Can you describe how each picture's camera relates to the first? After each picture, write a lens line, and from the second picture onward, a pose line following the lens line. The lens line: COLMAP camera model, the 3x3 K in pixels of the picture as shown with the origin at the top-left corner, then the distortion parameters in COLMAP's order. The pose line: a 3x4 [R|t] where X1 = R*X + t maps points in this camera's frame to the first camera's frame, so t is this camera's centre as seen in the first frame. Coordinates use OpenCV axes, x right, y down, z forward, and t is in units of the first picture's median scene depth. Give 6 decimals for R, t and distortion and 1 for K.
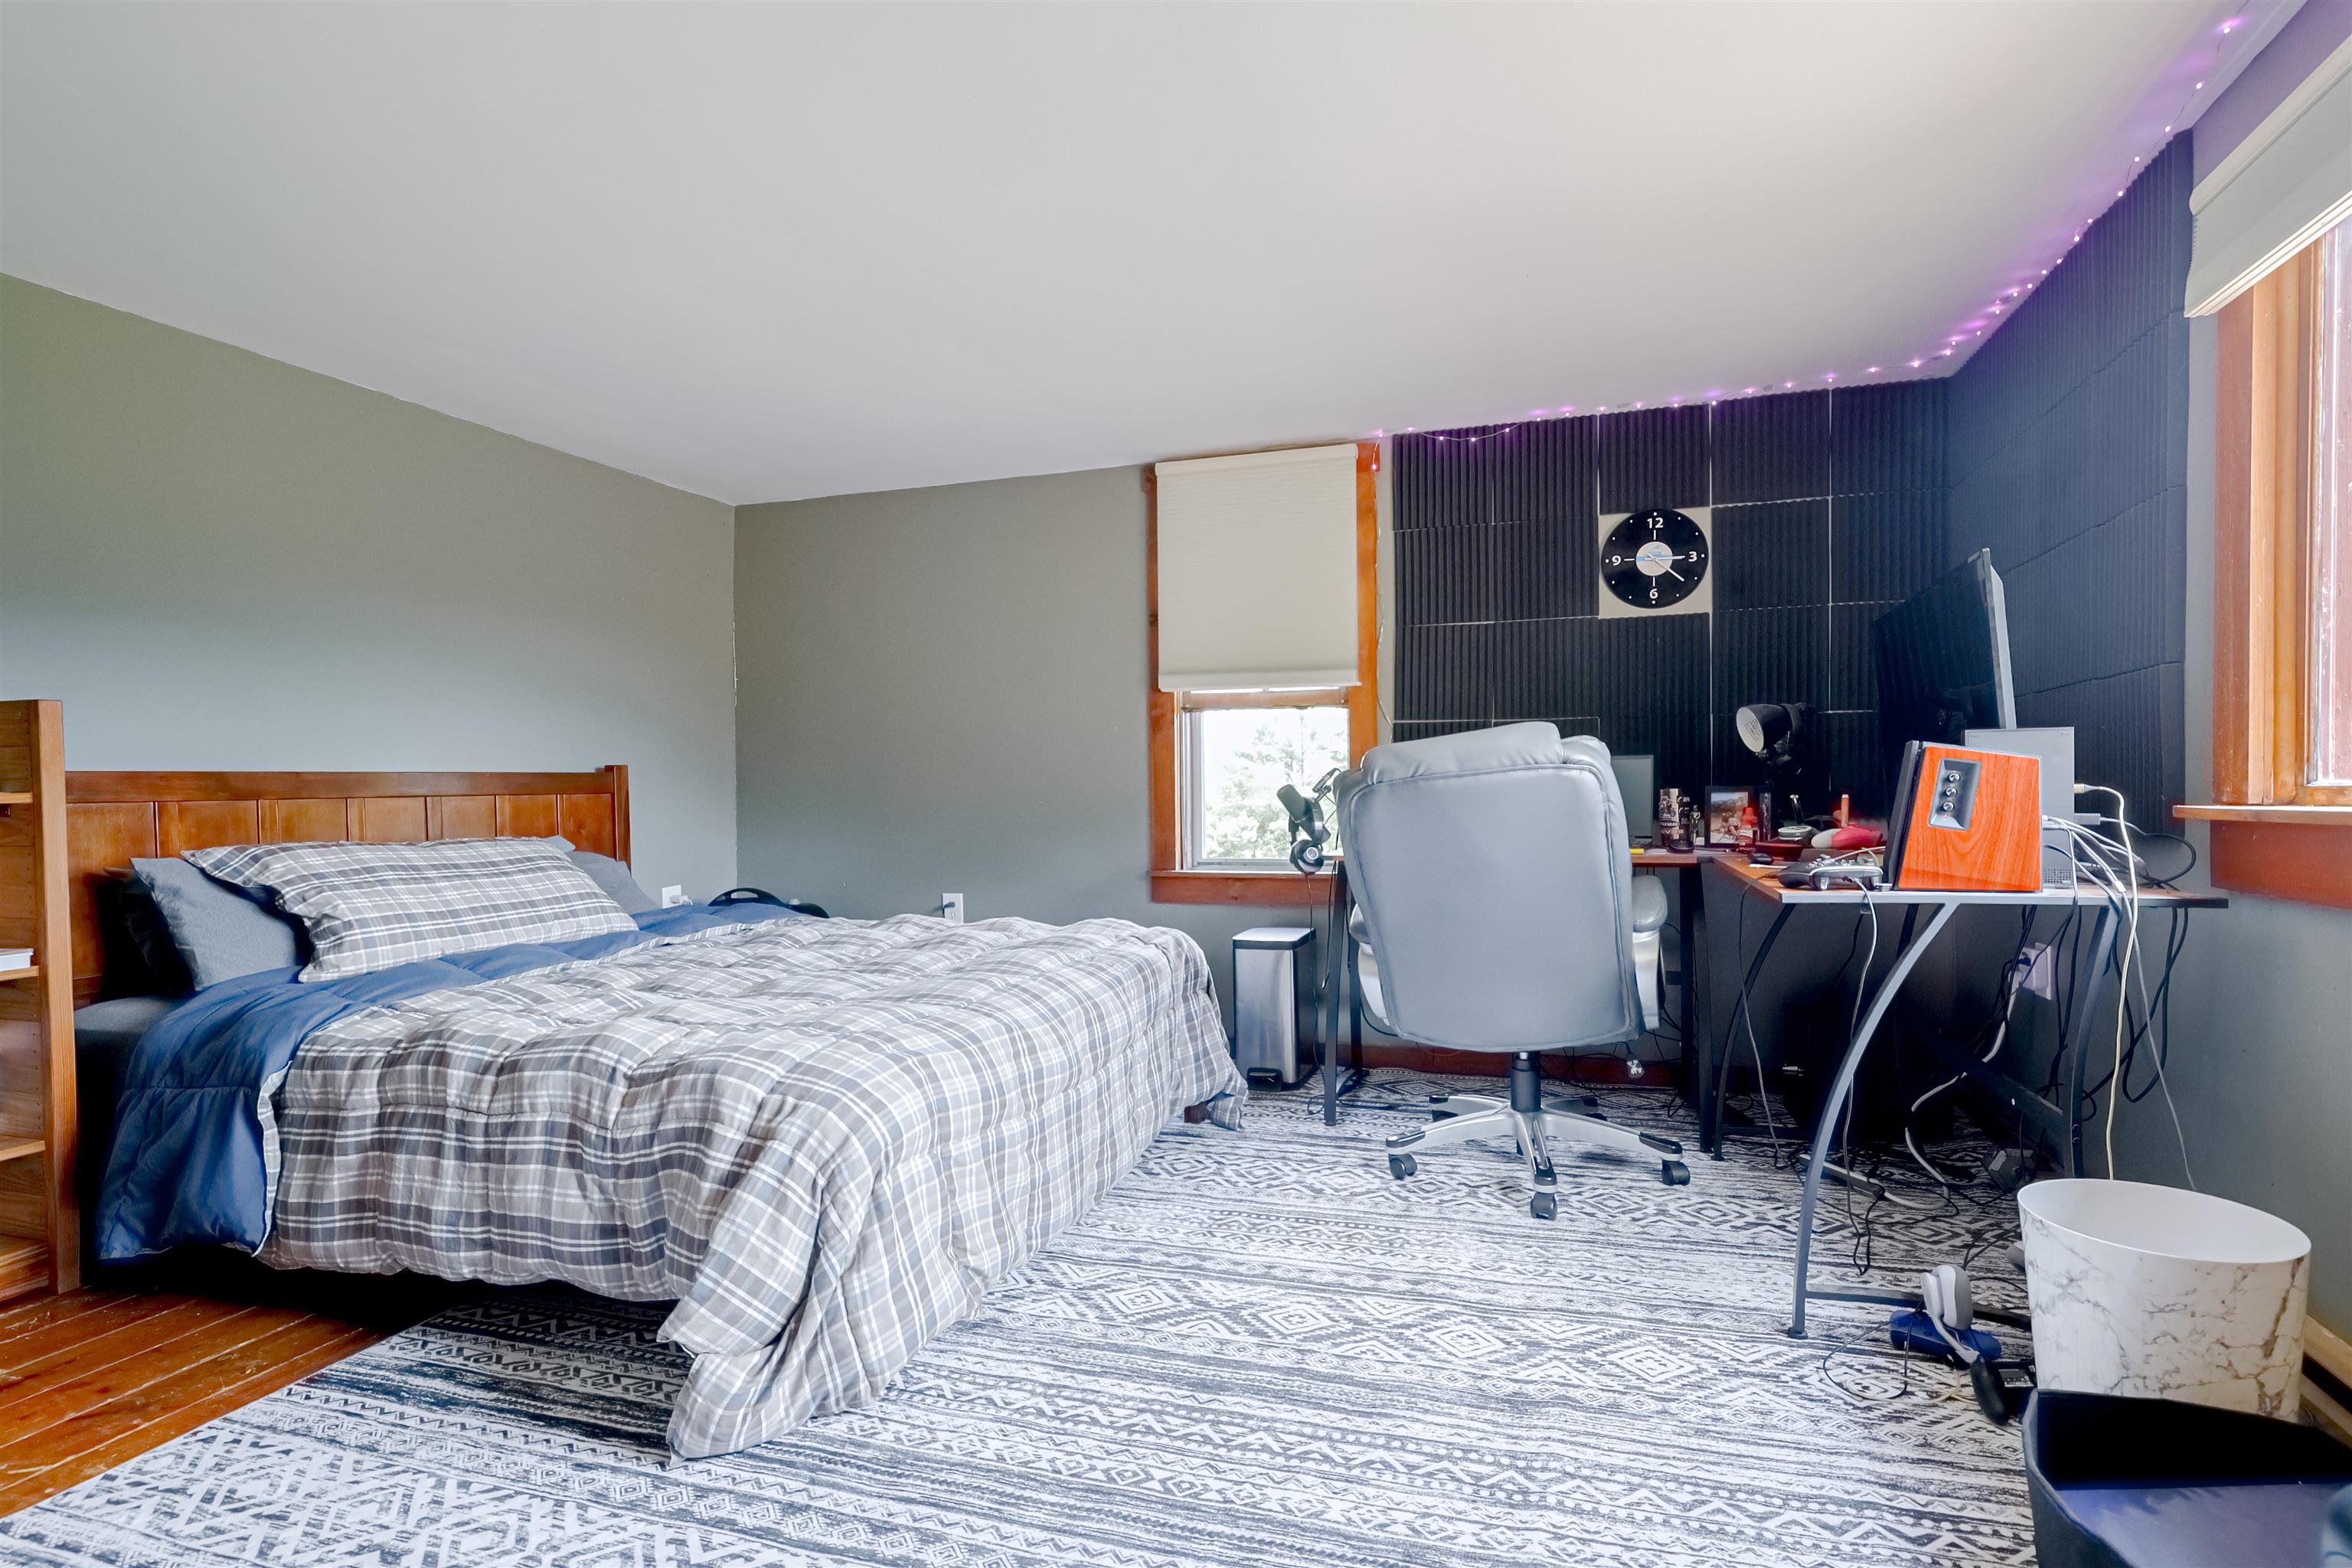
lens RADIAL K [[1078.5, 0, 1175.7], [0, 1078.5, 793.0], [0, 0, 1]] dist [0.000949, 0.000183]
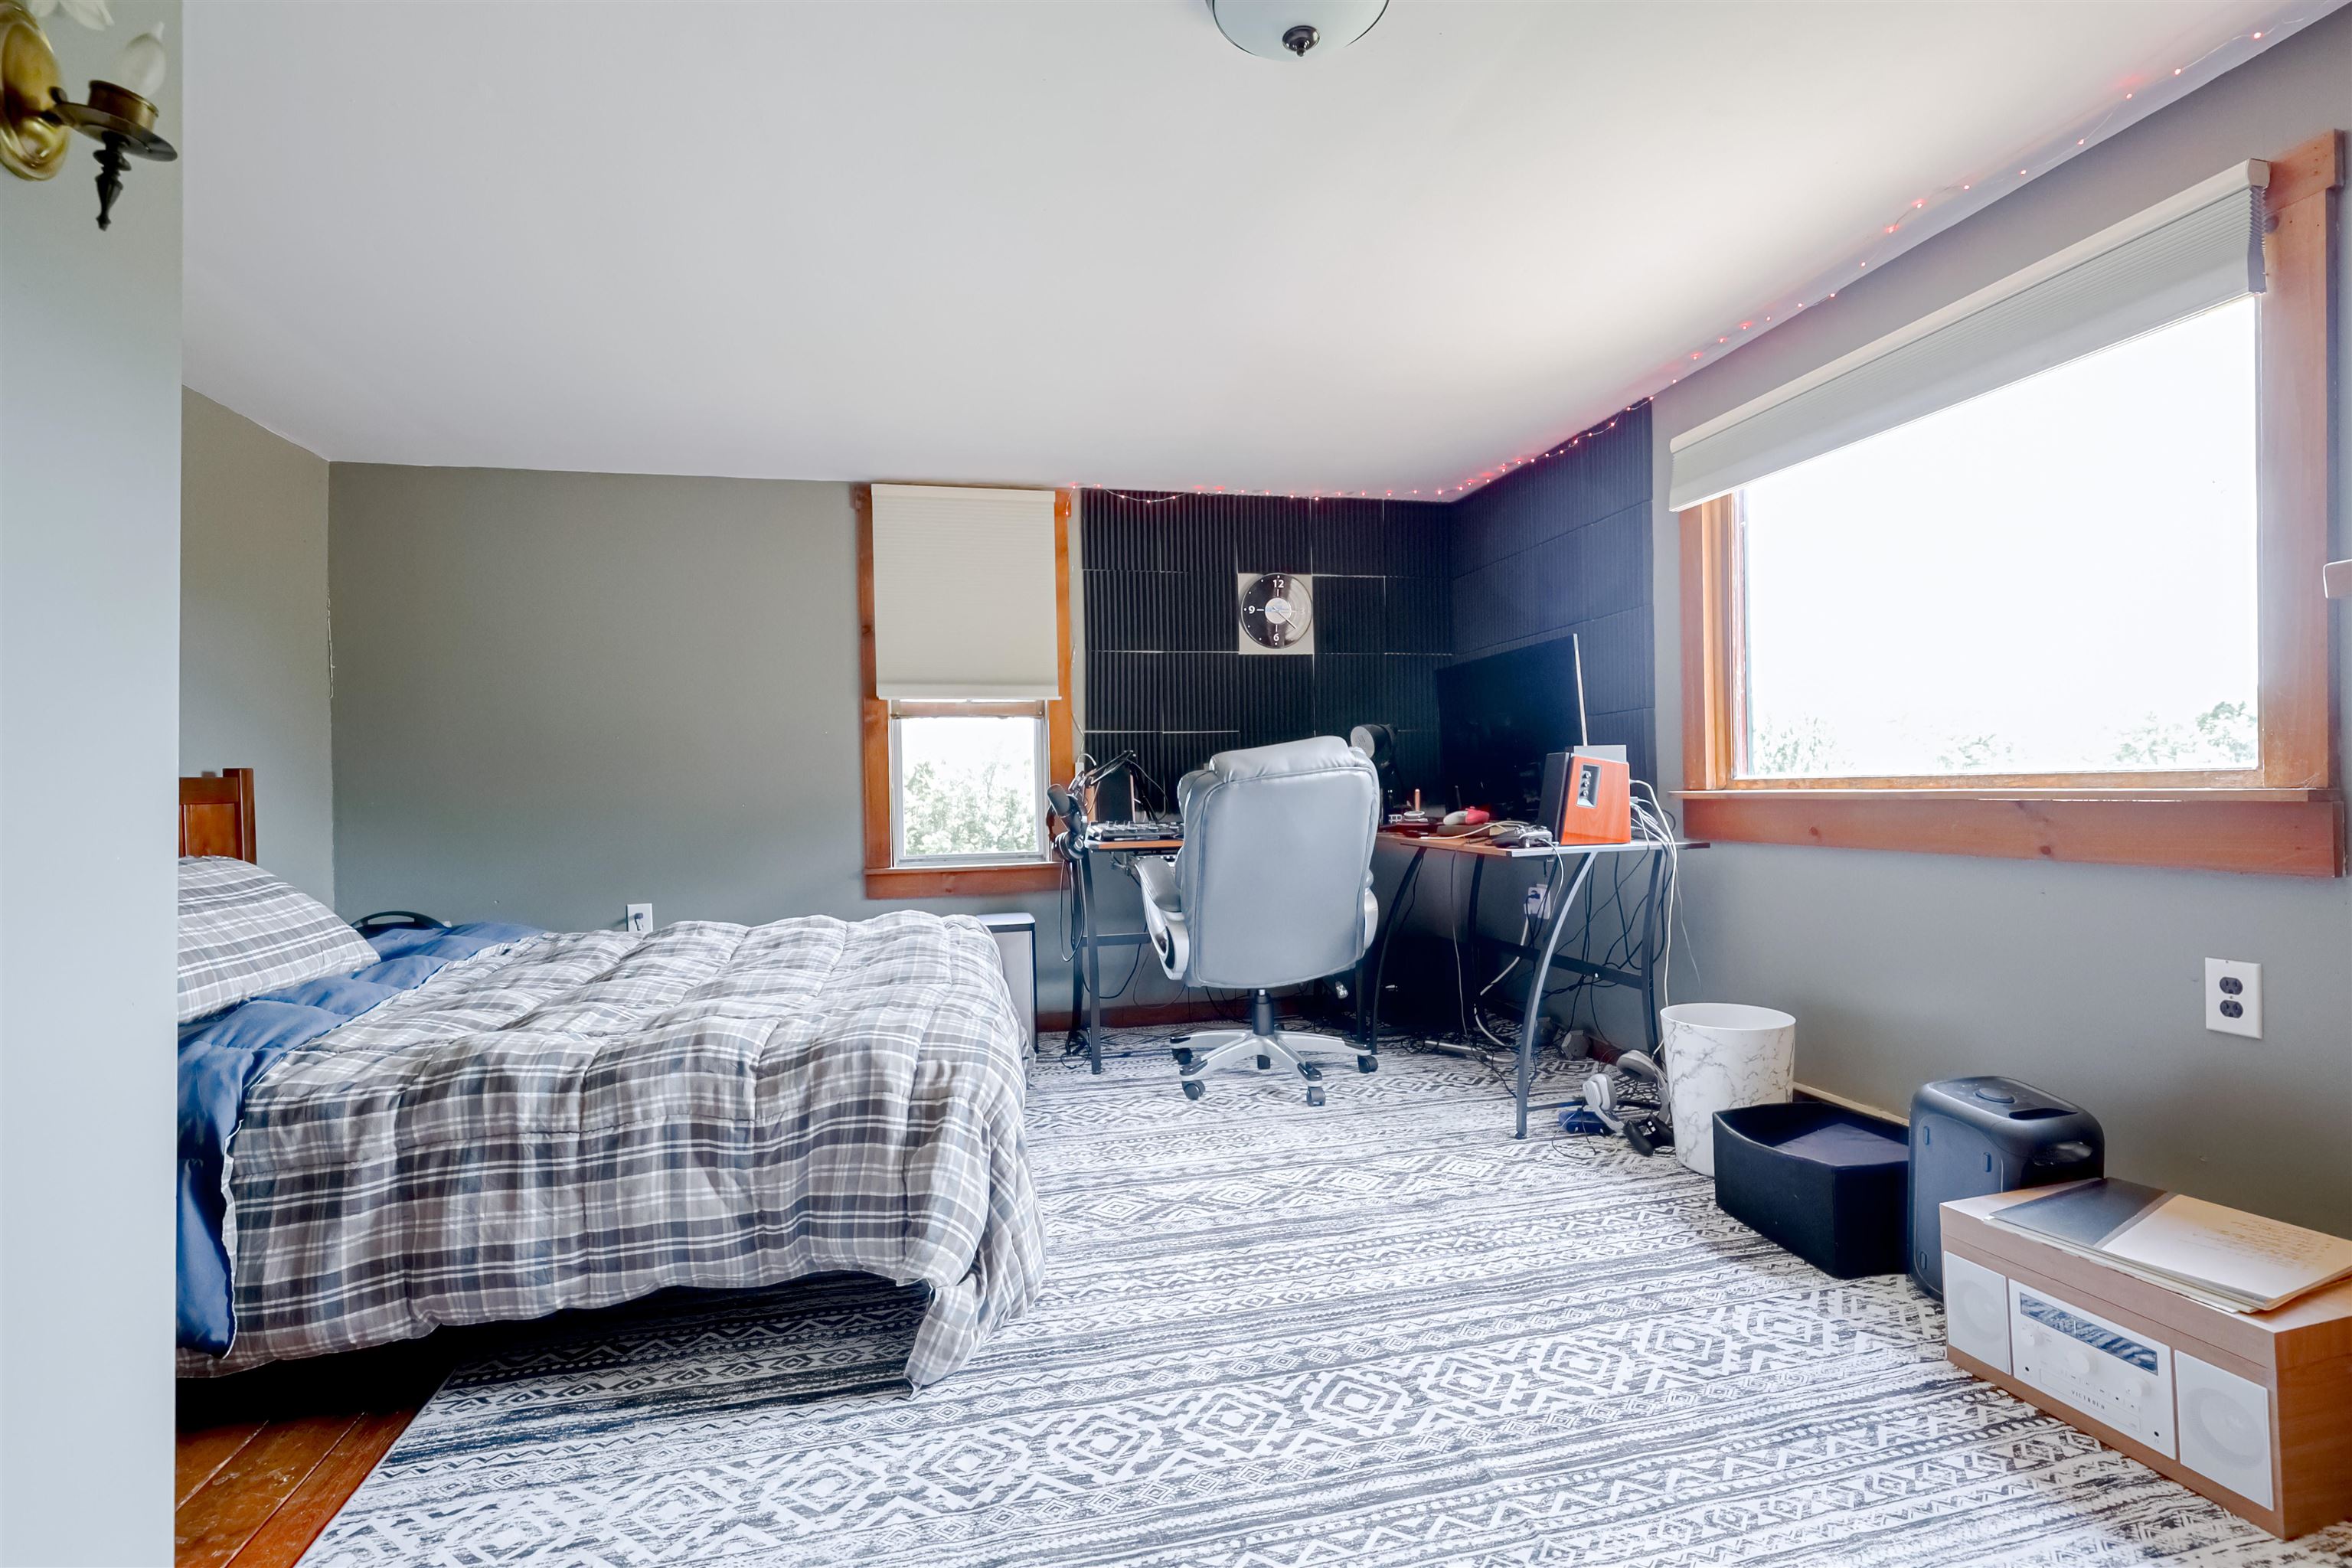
lens RADIAL K [[1030.9, 0, 1176.8], [0, 1030.9, 778.8], [0, 0, 1]] dist [0.003803, -0.000331]
pose [[0.873021, -0.004348, 0.487664, -0.580229], [0.012829, 0.999819, -0.014053, 0.004712], [-0.487515, 0.018525, 0.872918, -0.056744]]
